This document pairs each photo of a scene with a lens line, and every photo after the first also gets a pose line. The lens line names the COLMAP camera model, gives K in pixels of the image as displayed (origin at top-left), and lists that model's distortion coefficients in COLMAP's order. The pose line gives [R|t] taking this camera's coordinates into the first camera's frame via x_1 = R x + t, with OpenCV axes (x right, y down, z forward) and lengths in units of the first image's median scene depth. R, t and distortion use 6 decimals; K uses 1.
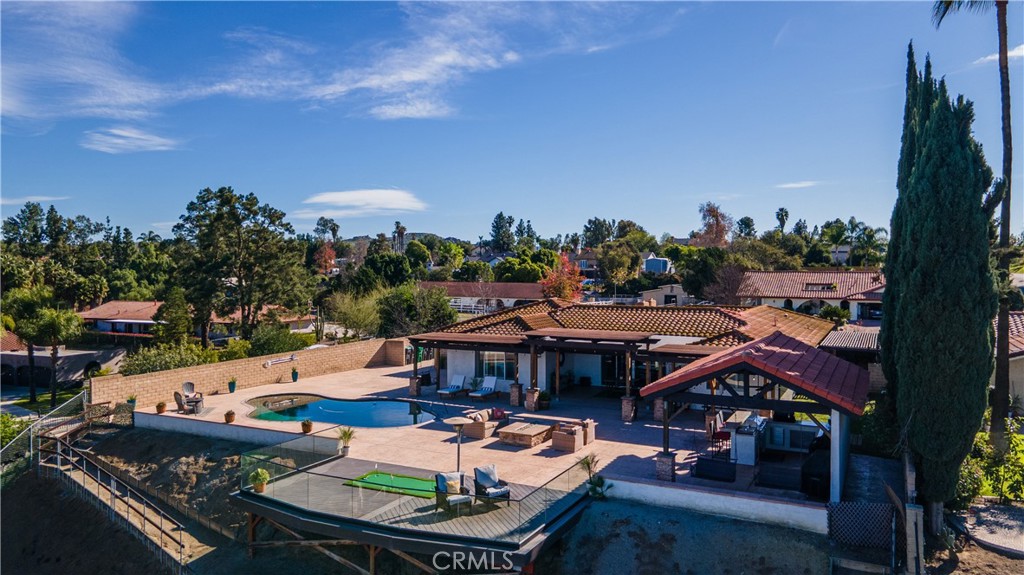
lens RADIAL K [[744.9, 0, 512.0], [0, 744.9, 287.5], [0, 0, 1]] dist [0.020545, 0.059768]
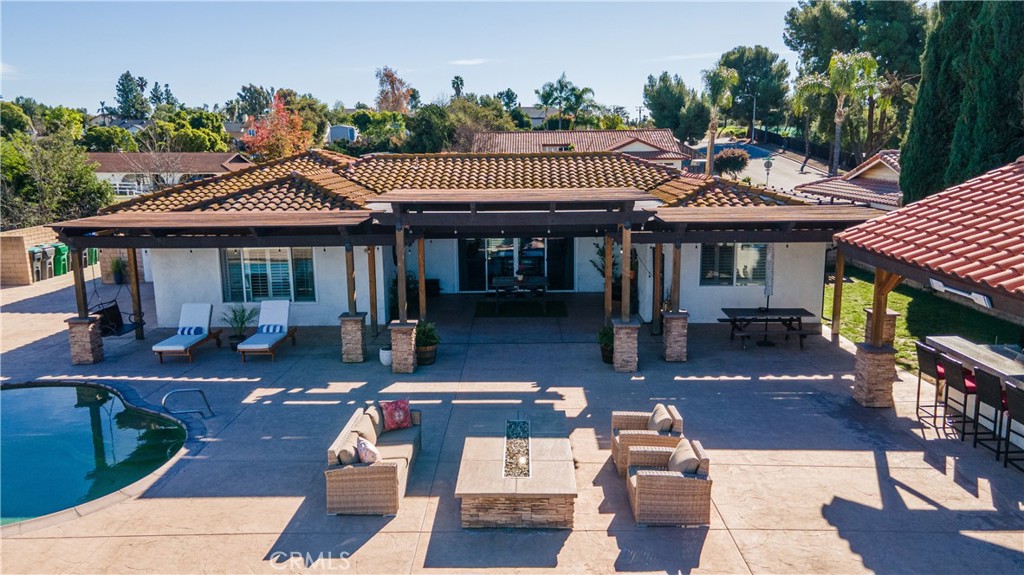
lens RADIAL K [[744.9, 0, 512.0], [0, 744.9, 287.5], [0, 0, 1]] dist [0.020545, 0.059768]
pose [[0.900025, -0.094142, 0.425549, -0.027800], [0.024680, 0.985835, 0.165893, 0.011419], [-0.435139, -0.138806, 0.889600, 0.156687]]
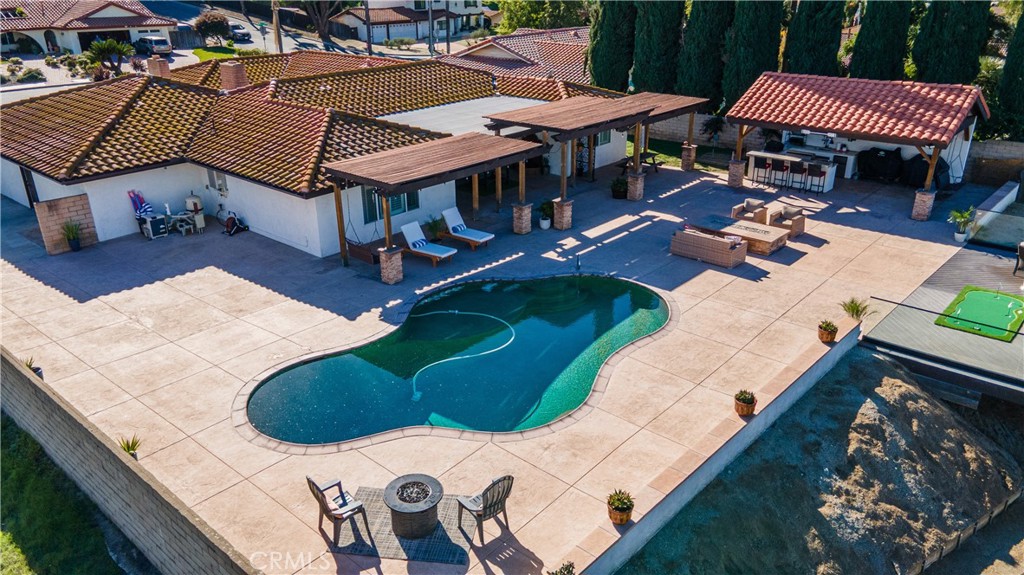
lens RADIAL K [[744.9, 0, 512.0], [0, 744.9, 287.5], [0, 0, 1]] dist [0.020545, 0.059768]
pose [[0.256713, -0.383336, 0.887216, -0.184703], [0.036667, 0.921182, 0.387401, -0.019861], [-0.965792, -0.066920, 0.250535, 0.233825]]
